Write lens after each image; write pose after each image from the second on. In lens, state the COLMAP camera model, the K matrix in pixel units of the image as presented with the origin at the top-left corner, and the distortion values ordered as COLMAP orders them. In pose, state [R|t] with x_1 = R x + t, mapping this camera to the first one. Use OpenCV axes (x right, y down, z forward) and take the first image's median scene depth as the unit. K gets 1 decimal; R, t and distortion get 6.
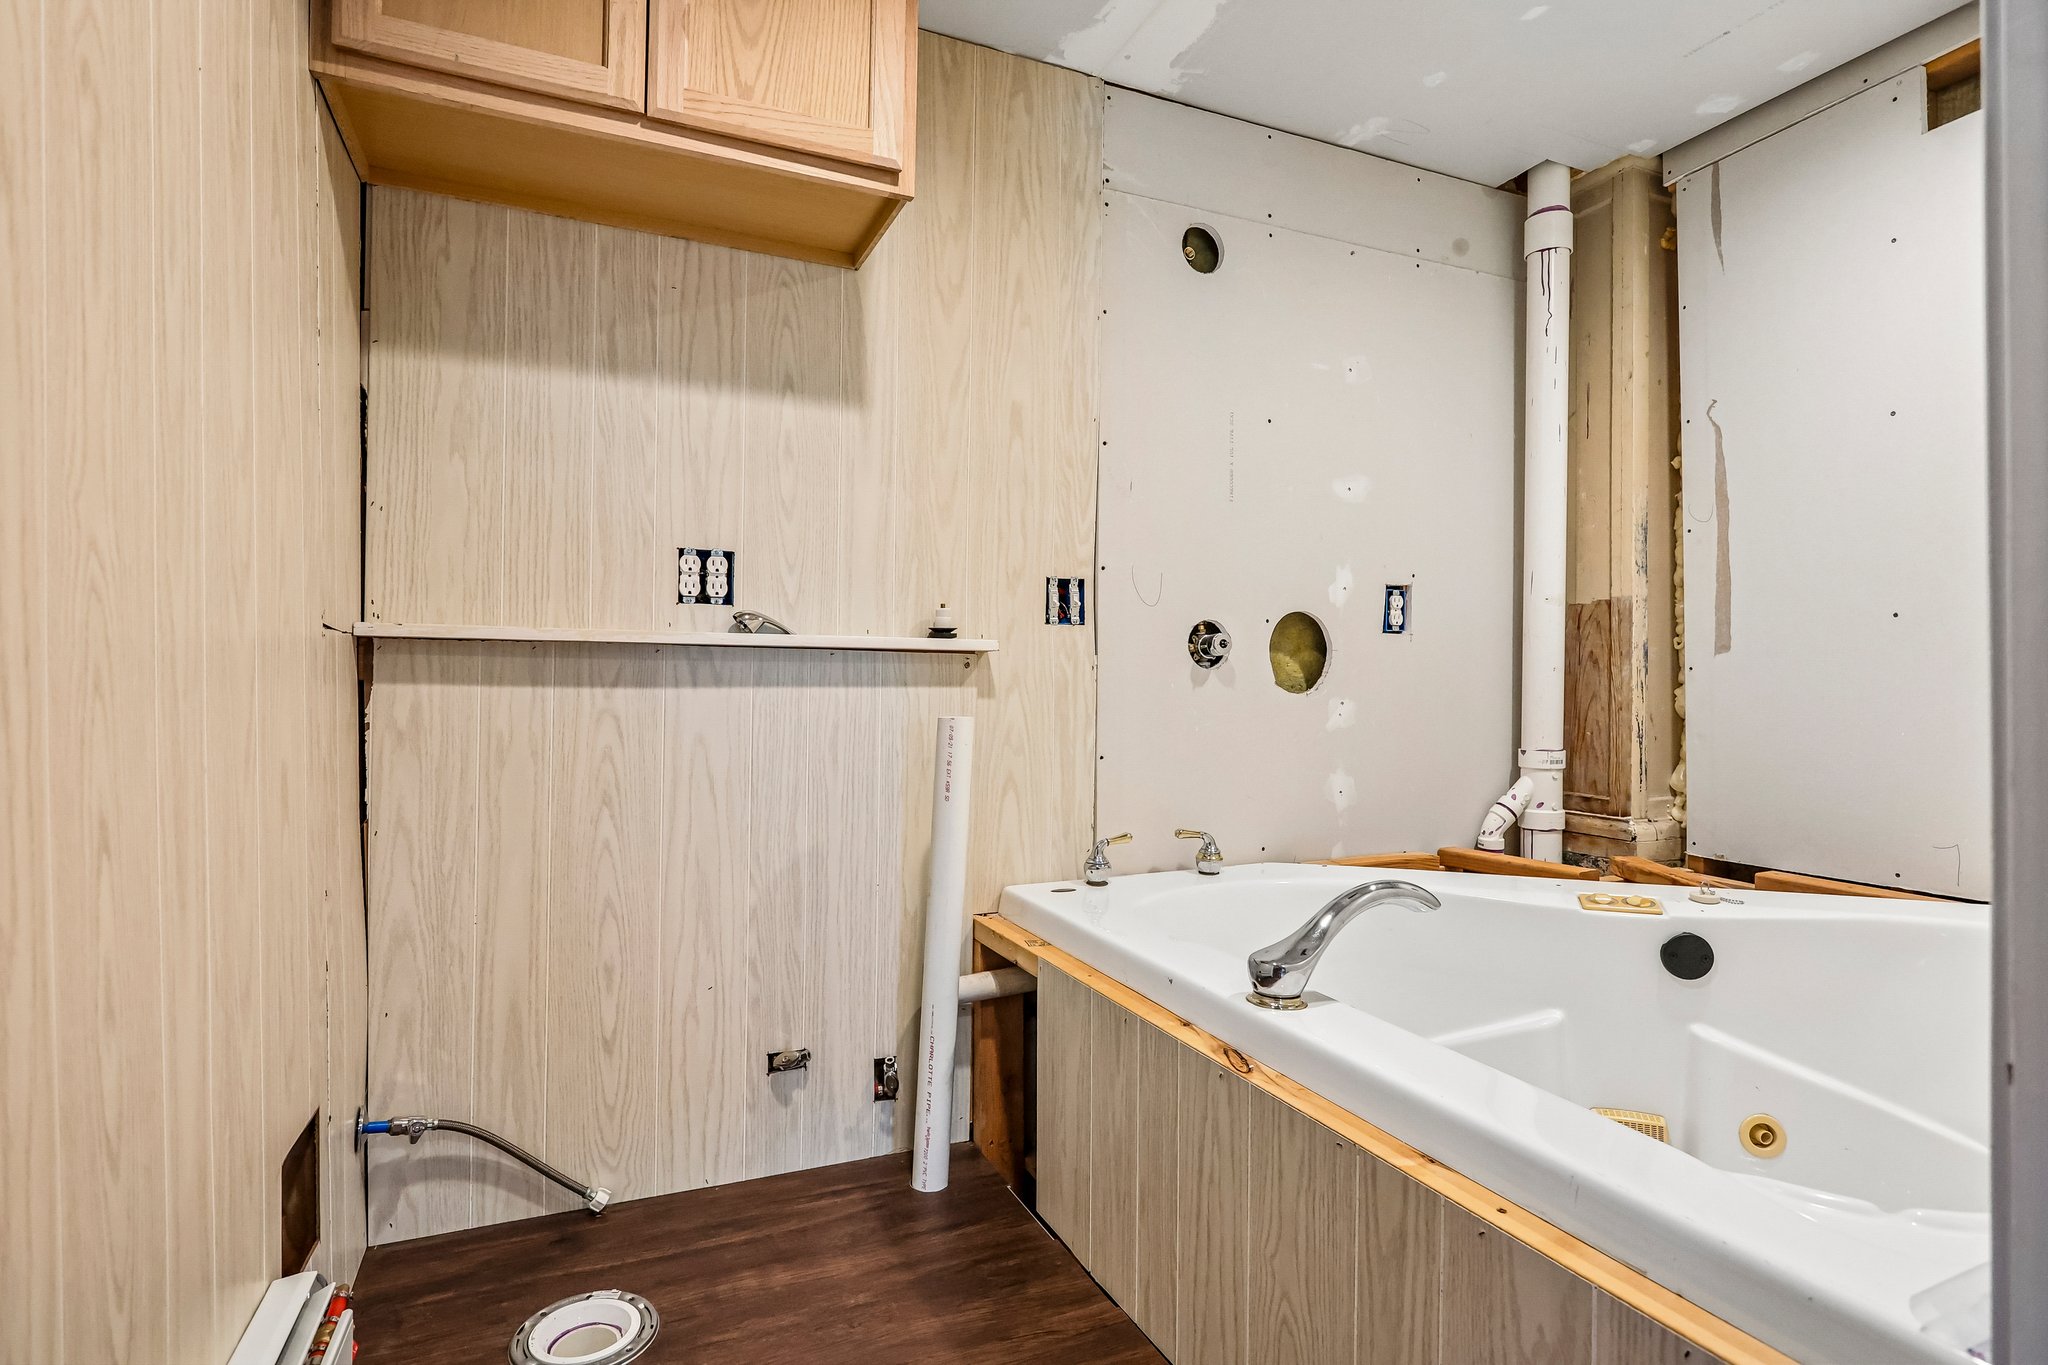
lens RADIAL K [[991.4, 0, 1024.0], [0, 991.4, 682.5], [0, 0, 1]] dist [-0.003936, -0.000417]
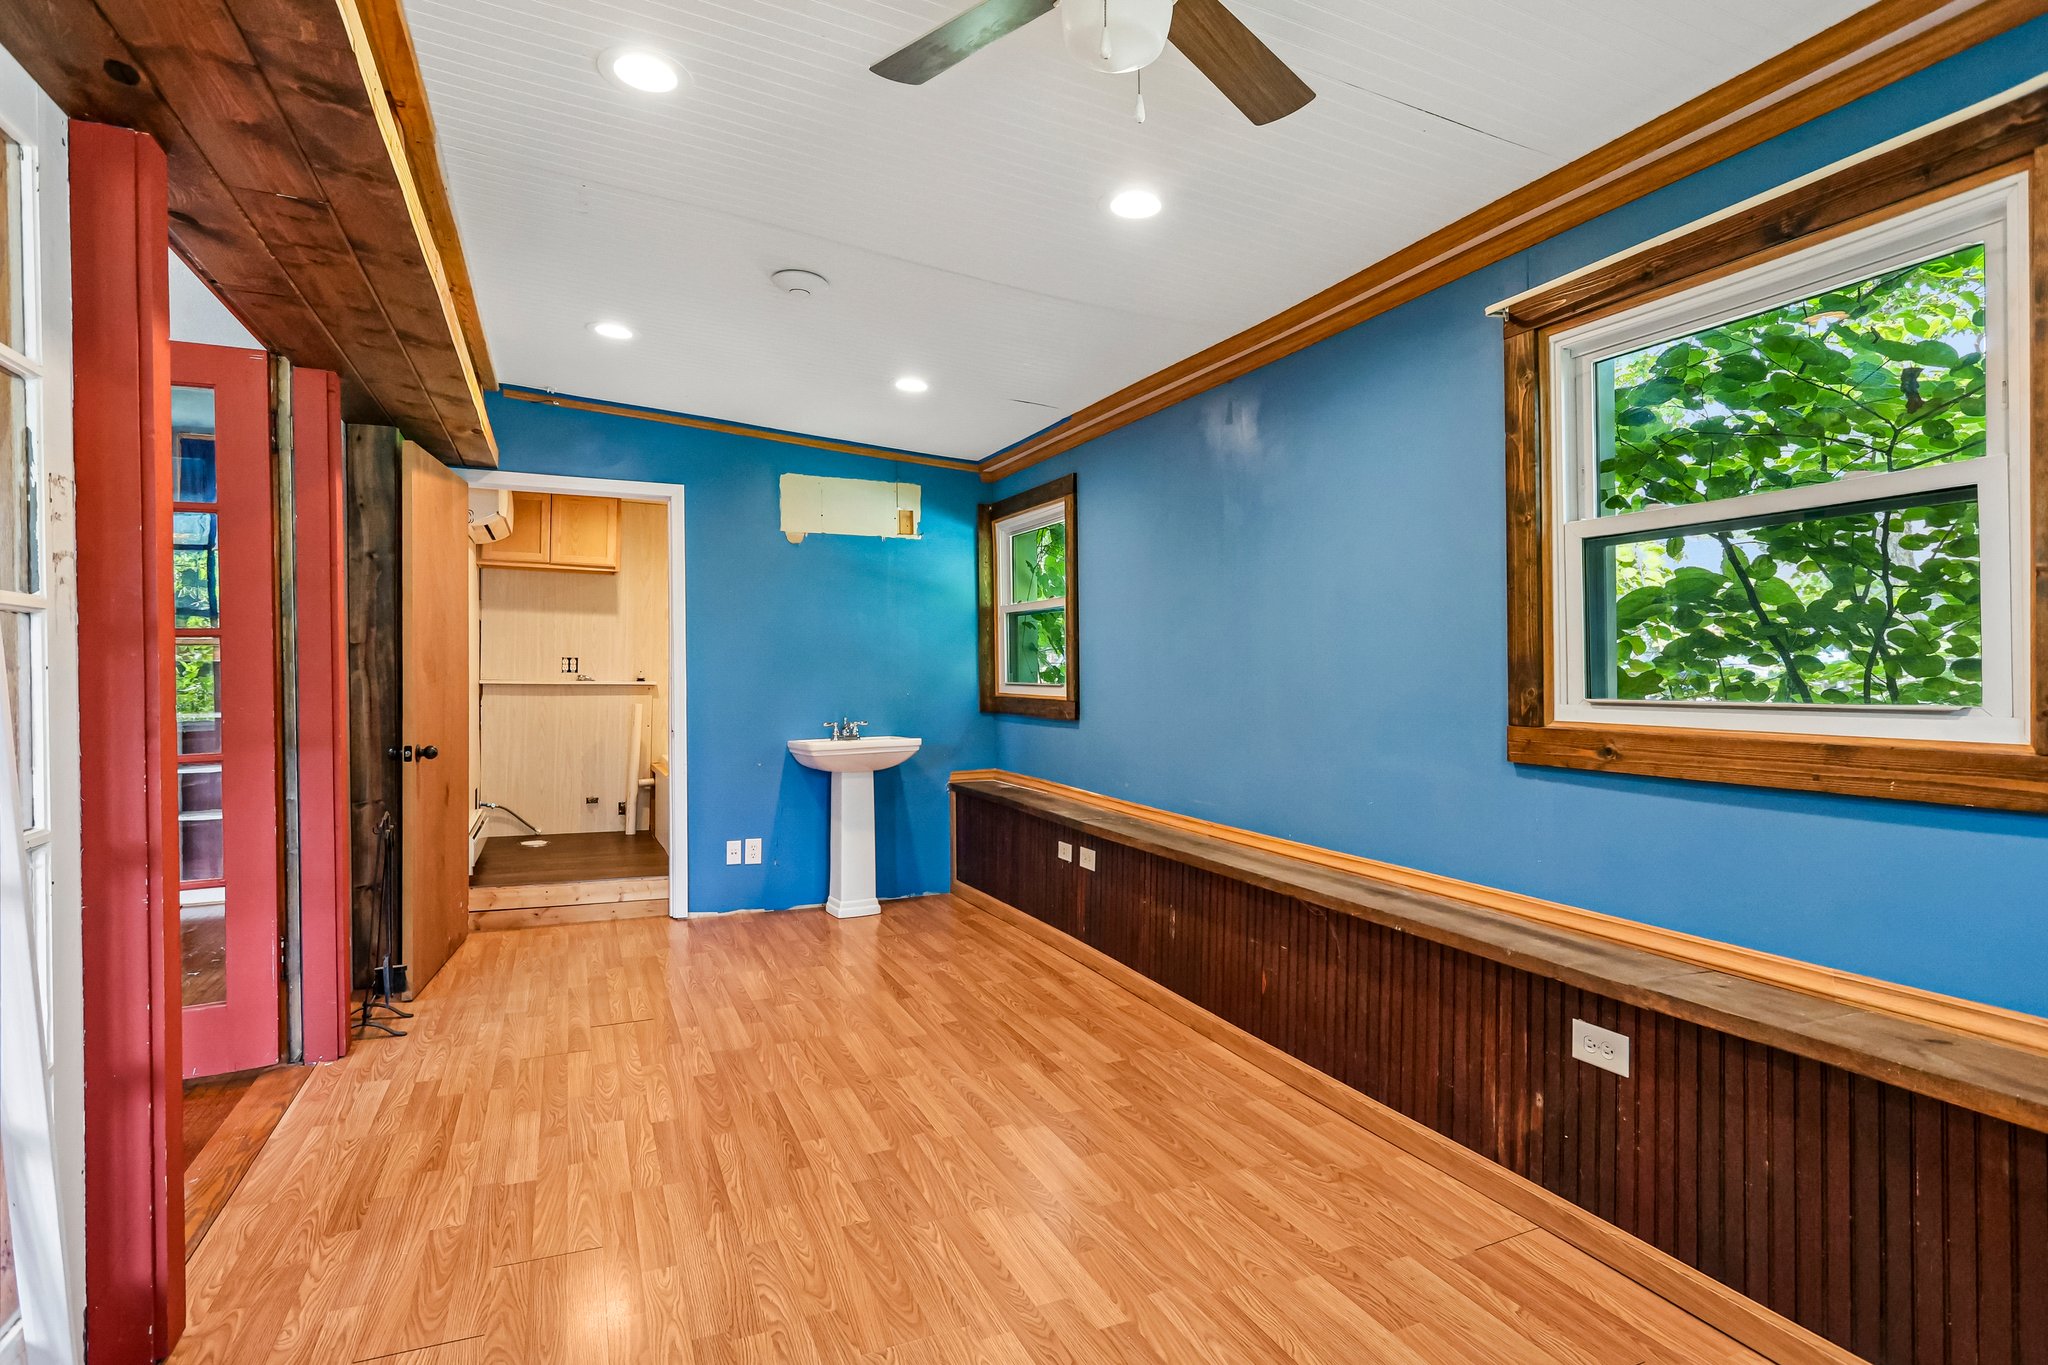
lens RADIAL K [[1015.1, 0, 1012.6], [0, 1015.1, 676.4], [0, 0, 1]] dist [-0.005568, -0.000047]
pose [[0.999993, 0.002566, -0.002815, 1.314017], [-0.002579, 0.999986, -0.004687, -0.052726], [0.002803, 0.004694, 0.999985, -2.713398]]
